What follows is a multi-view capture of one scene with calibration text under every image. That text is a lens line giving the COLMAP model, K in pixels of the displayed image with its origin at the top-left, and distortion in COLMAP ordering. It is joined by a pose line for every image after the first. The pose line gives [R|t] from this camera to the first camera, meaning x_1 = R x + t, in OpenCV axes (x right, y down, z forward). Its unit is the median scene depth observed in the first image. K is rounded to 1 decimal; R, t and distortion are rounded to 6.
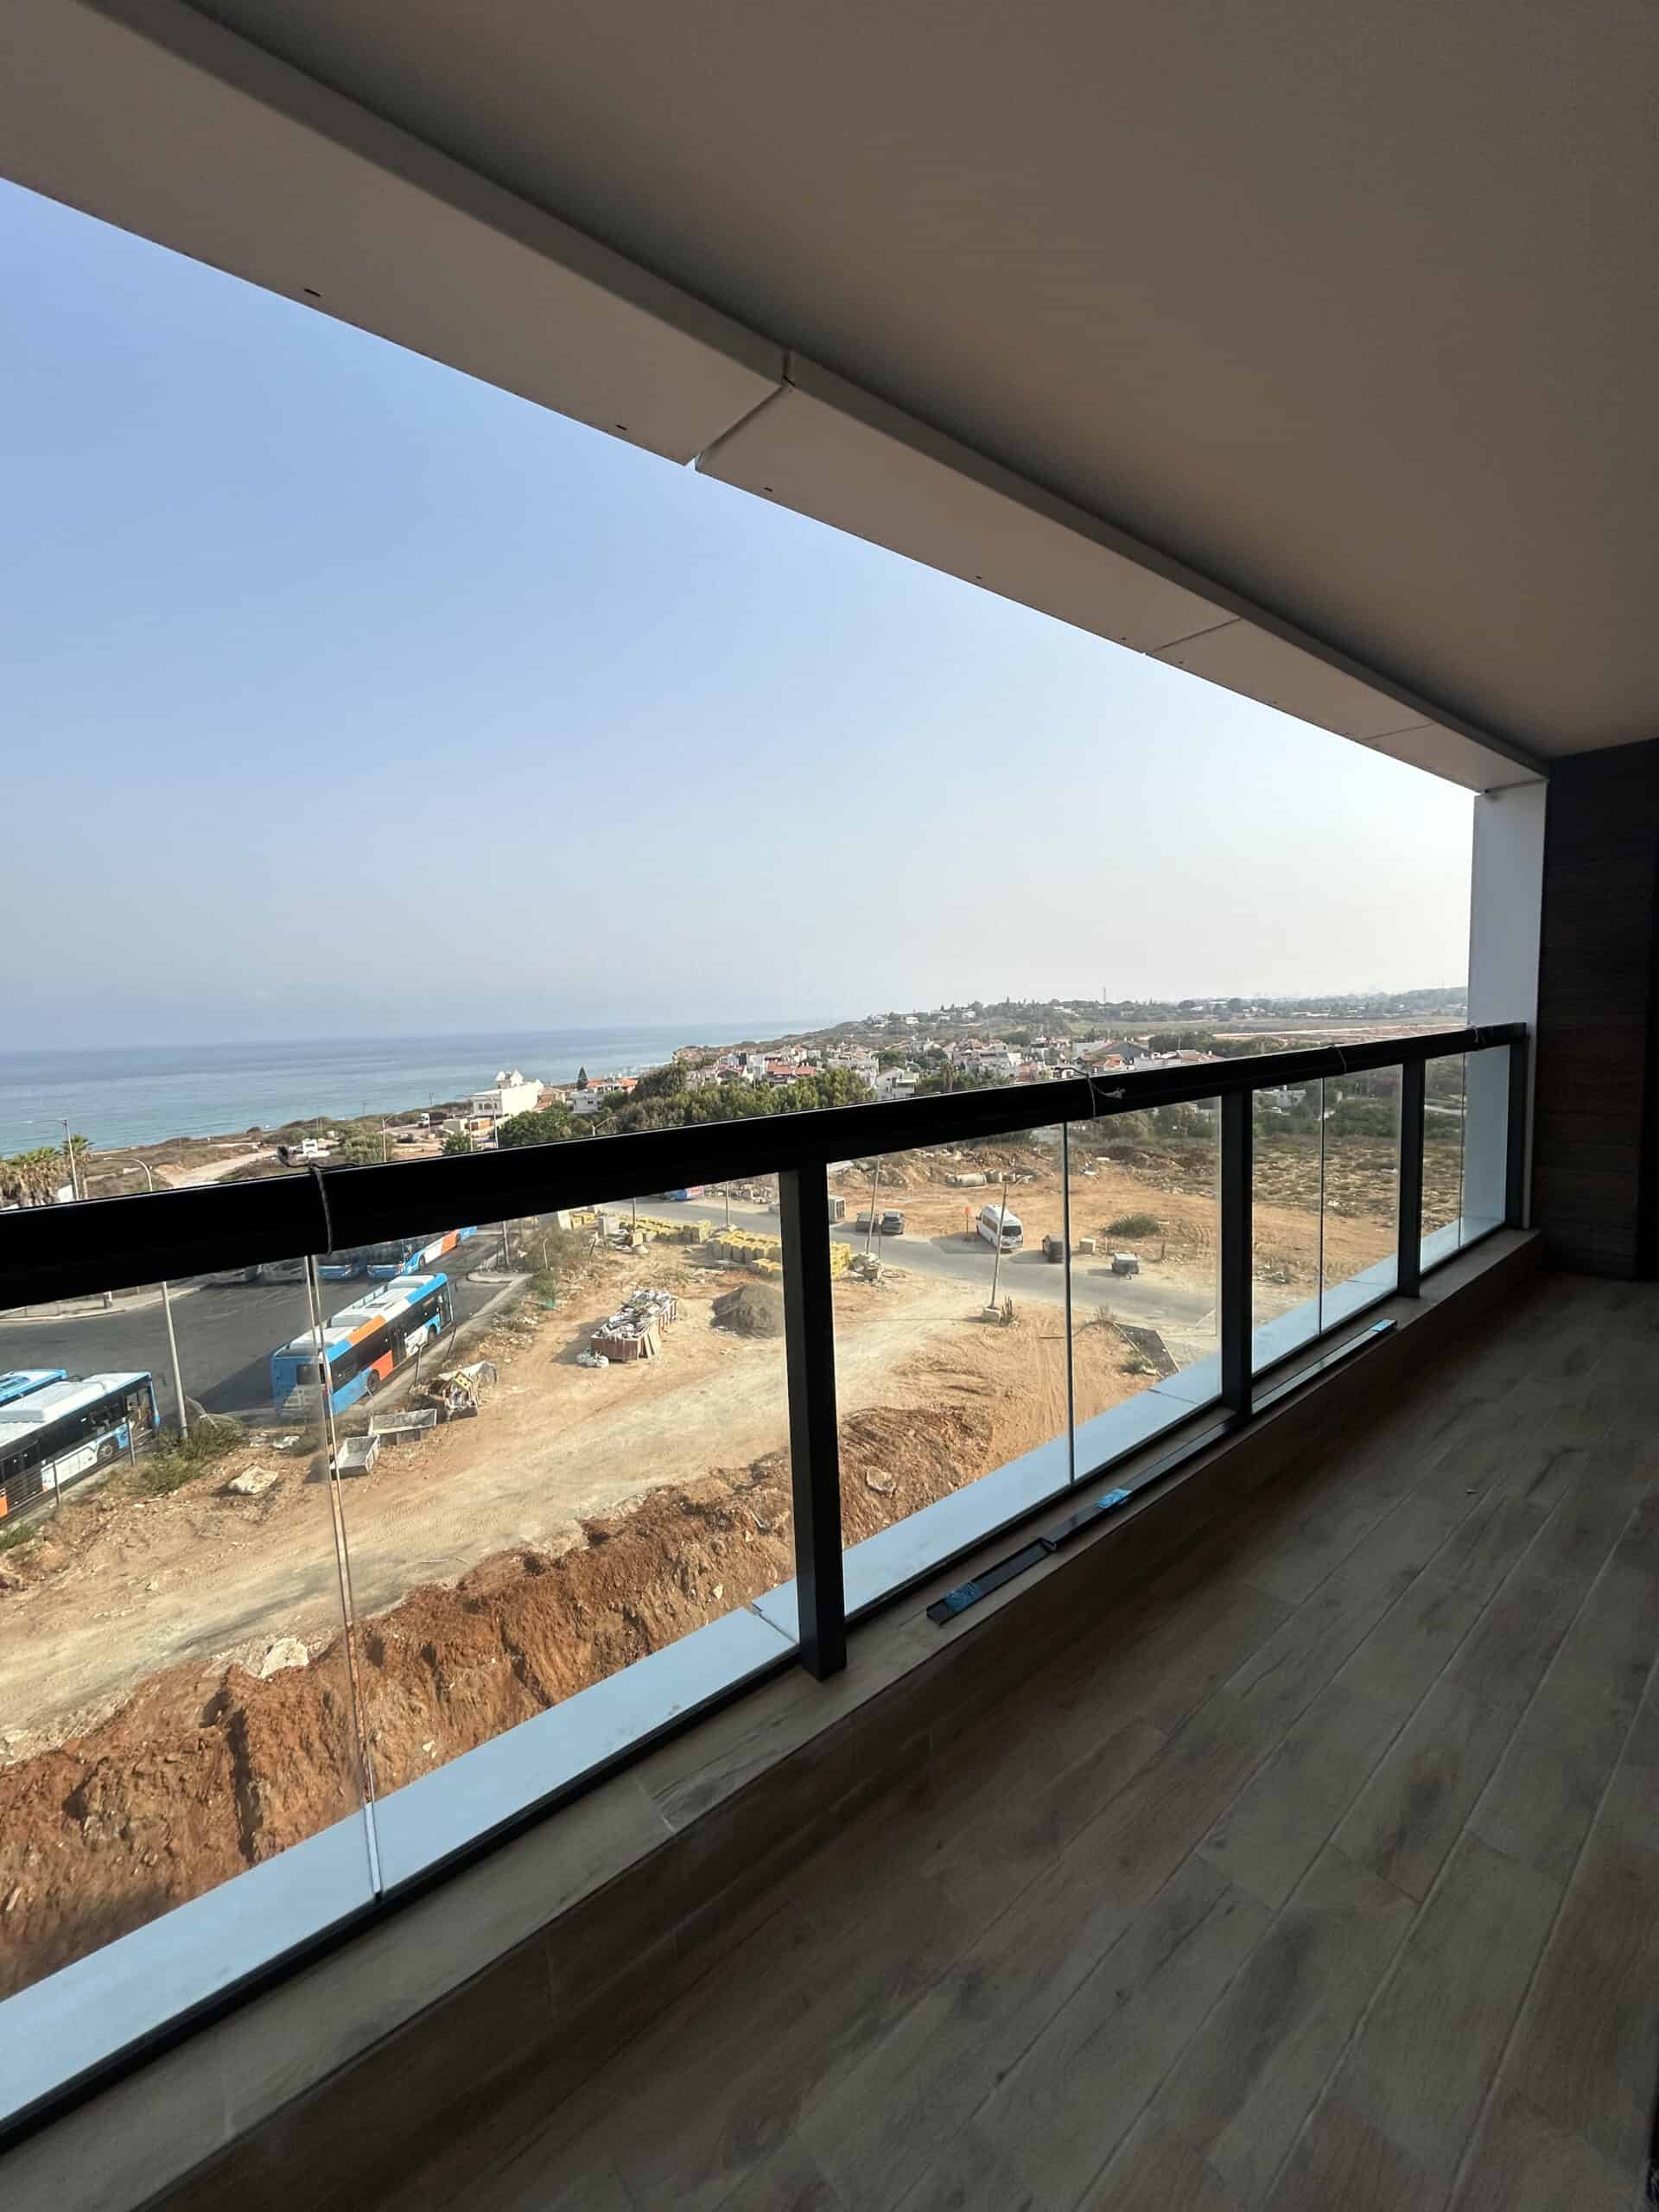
lens RADIAL K [[885.9, 0, 827.9], [0, 885.9, 1082.2], [0, 0, 1]] dist [-0.002996, -0.000338]
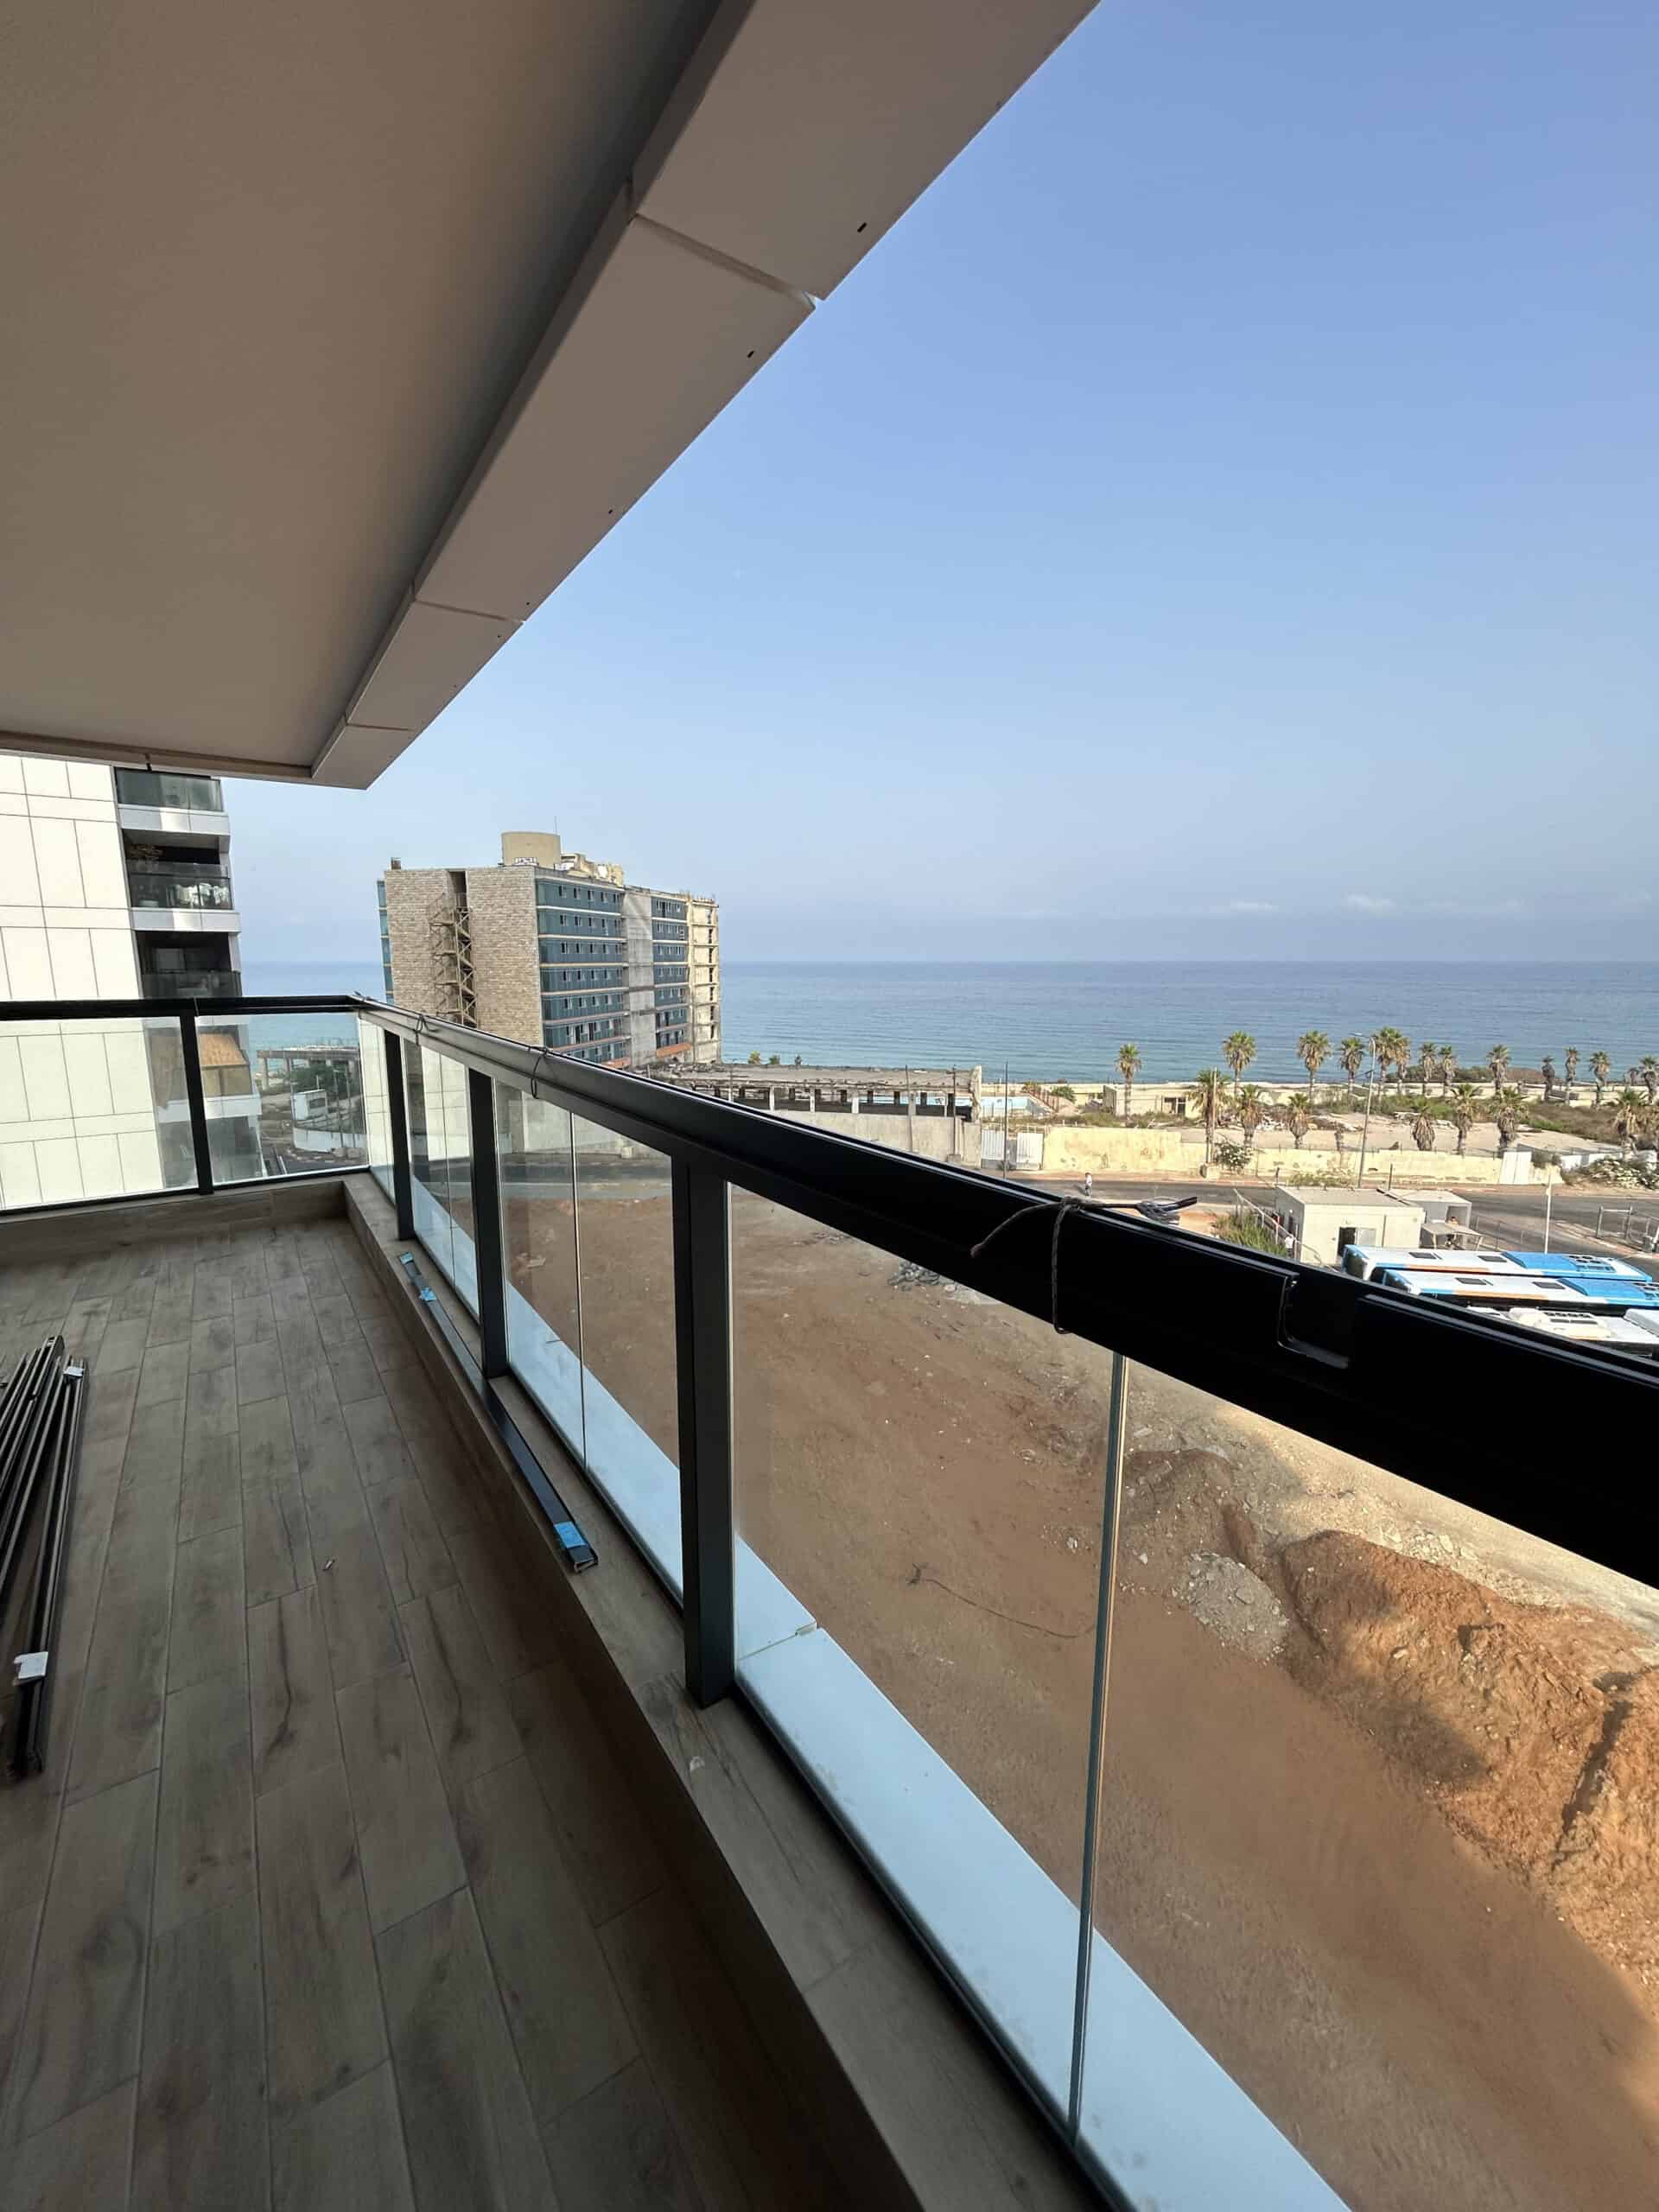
lens RADIAL K [[885.9, 0, 827.9], [0, 885.9, 1082.2], [0, 0, 1]] dist [-0.002996, -0.000338]
pose [[-0.087489, 0.178827, -0.979983, 0.191186], [-0.072428, 0.980010, 0.185298, -0.024981], [0.993529, 0.087189, -0.072789, 0.199298]]
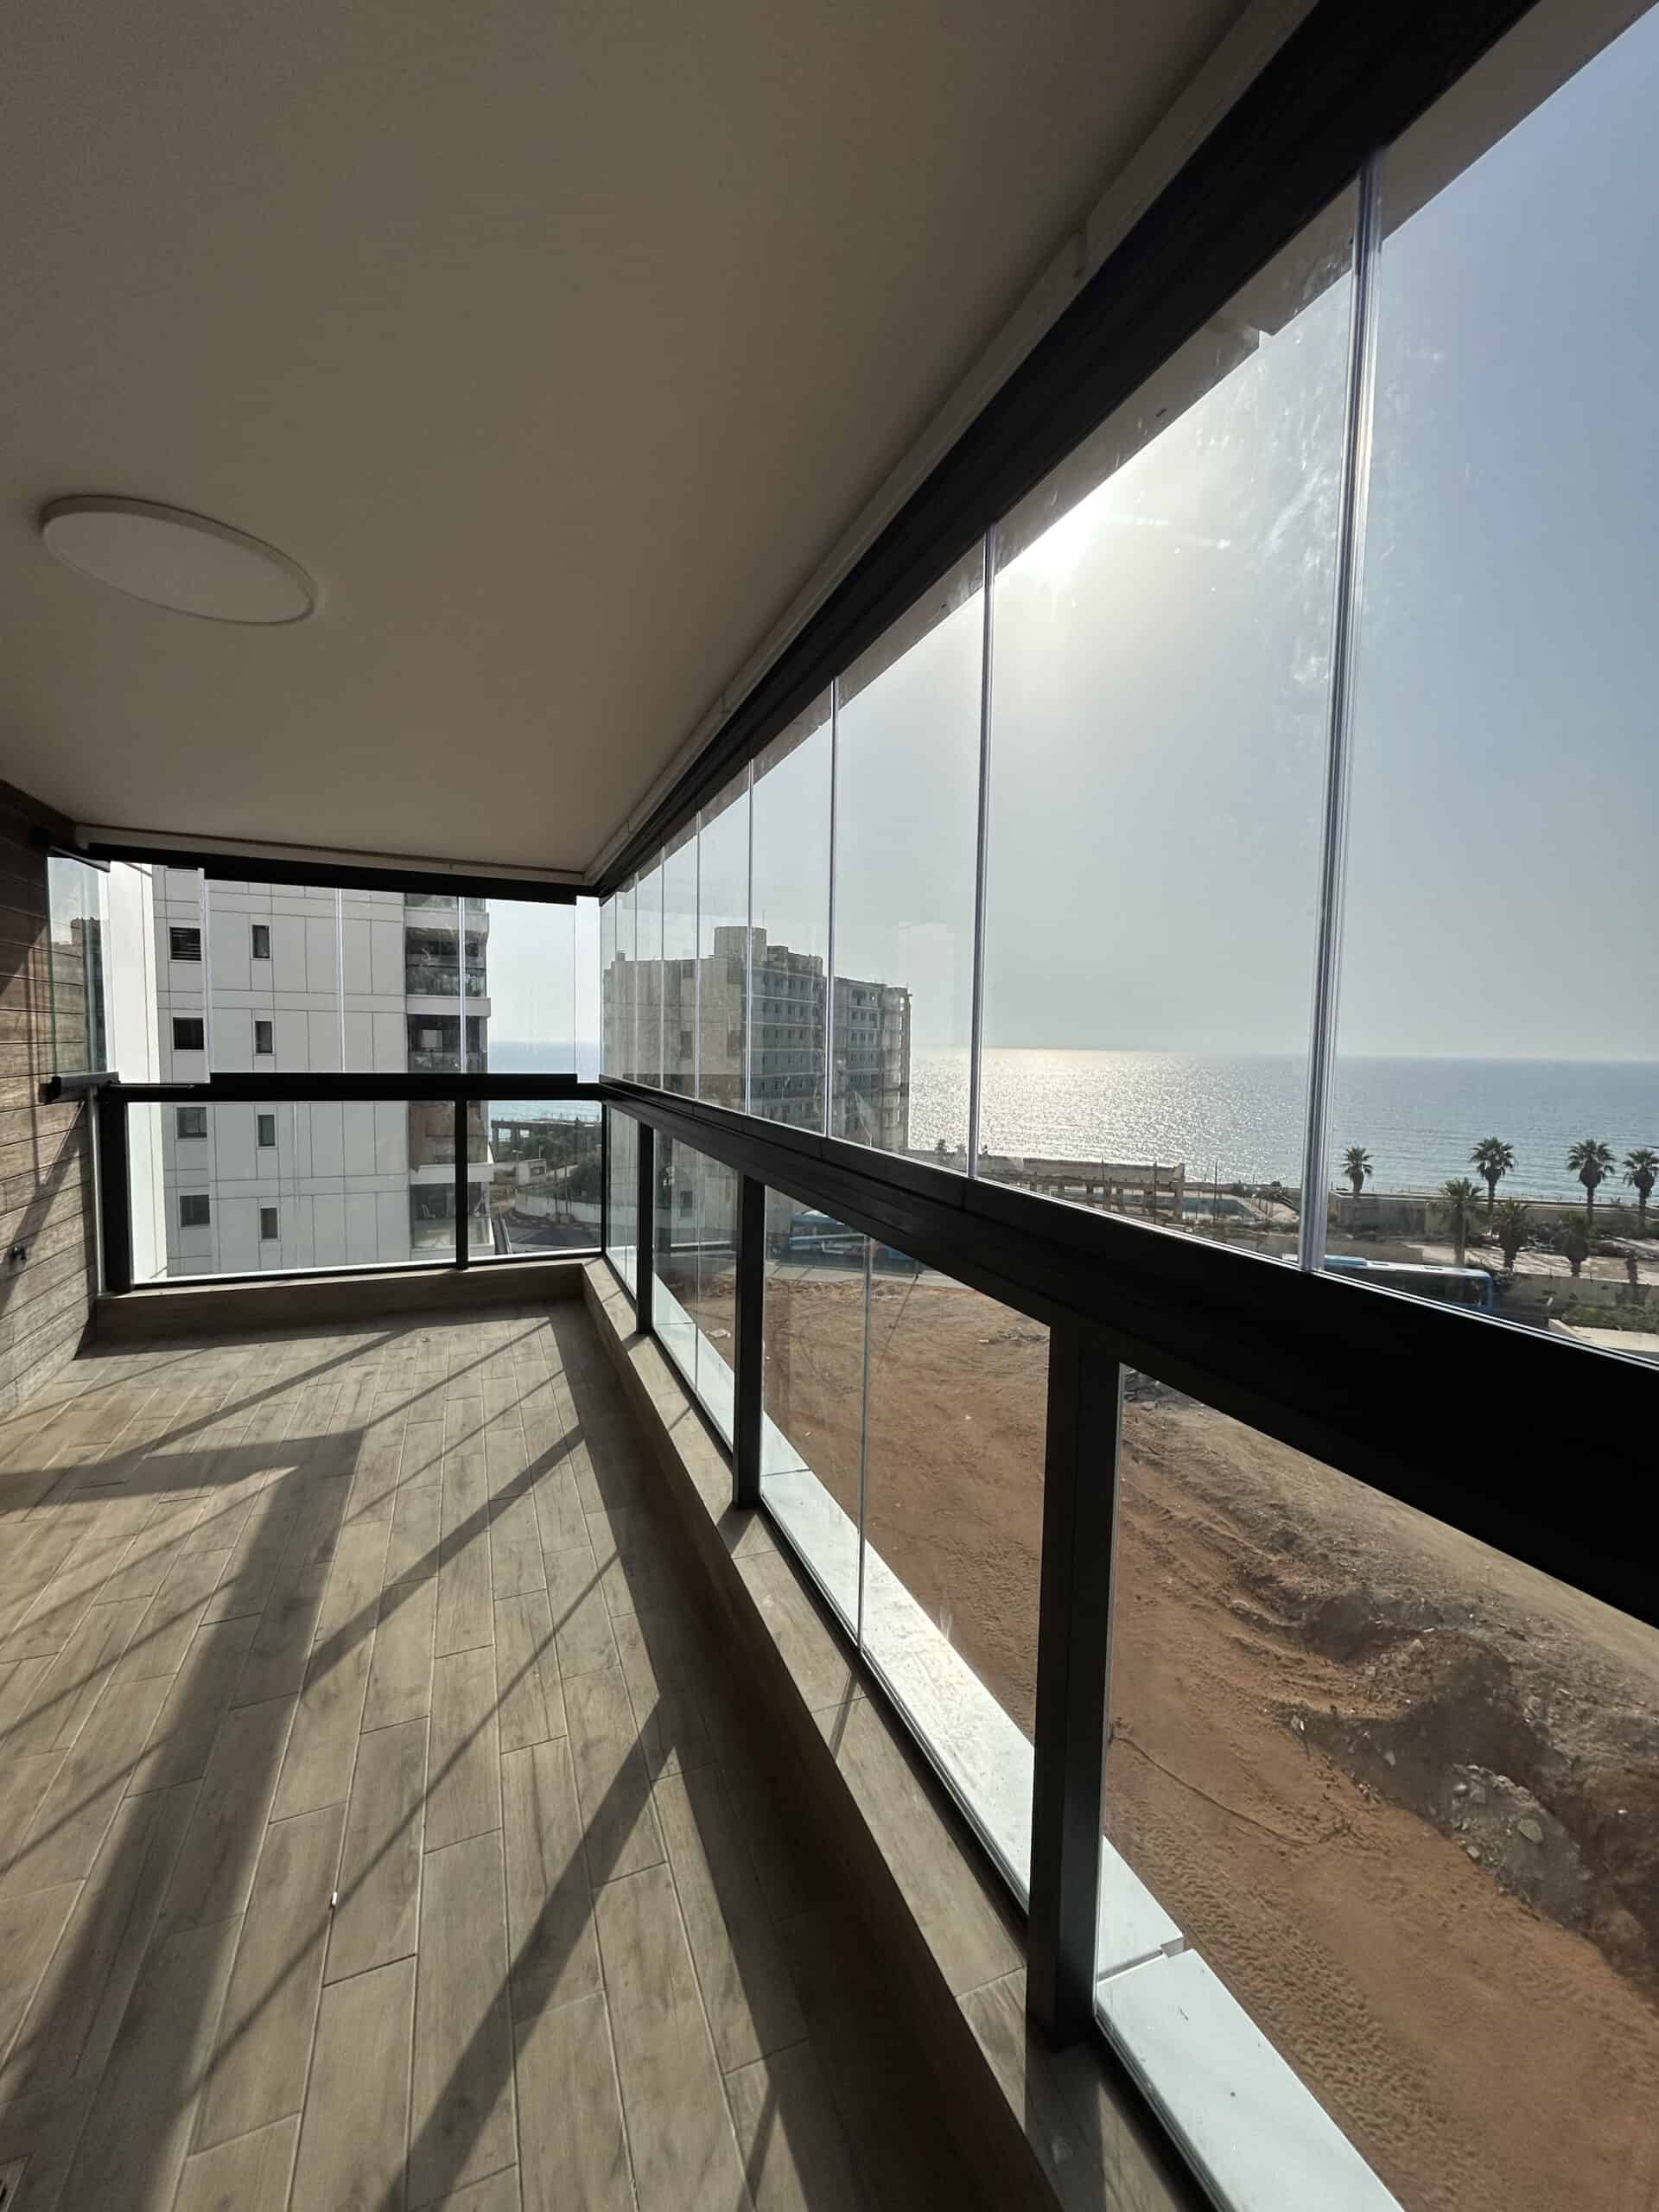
lens RADIAL K [[885.9, 0, 827.9], [0, 885.9, 1082.2], [0, 0, 1]] dist [-0.002996, -0.000338]
pose [[-0.295825, 0.077513, -0.952092, 0.182343], [-0.075942, 0.991639, 0.104329, -0.026173], [0.952219, 0.103167, -0.287465, 0.183488]]
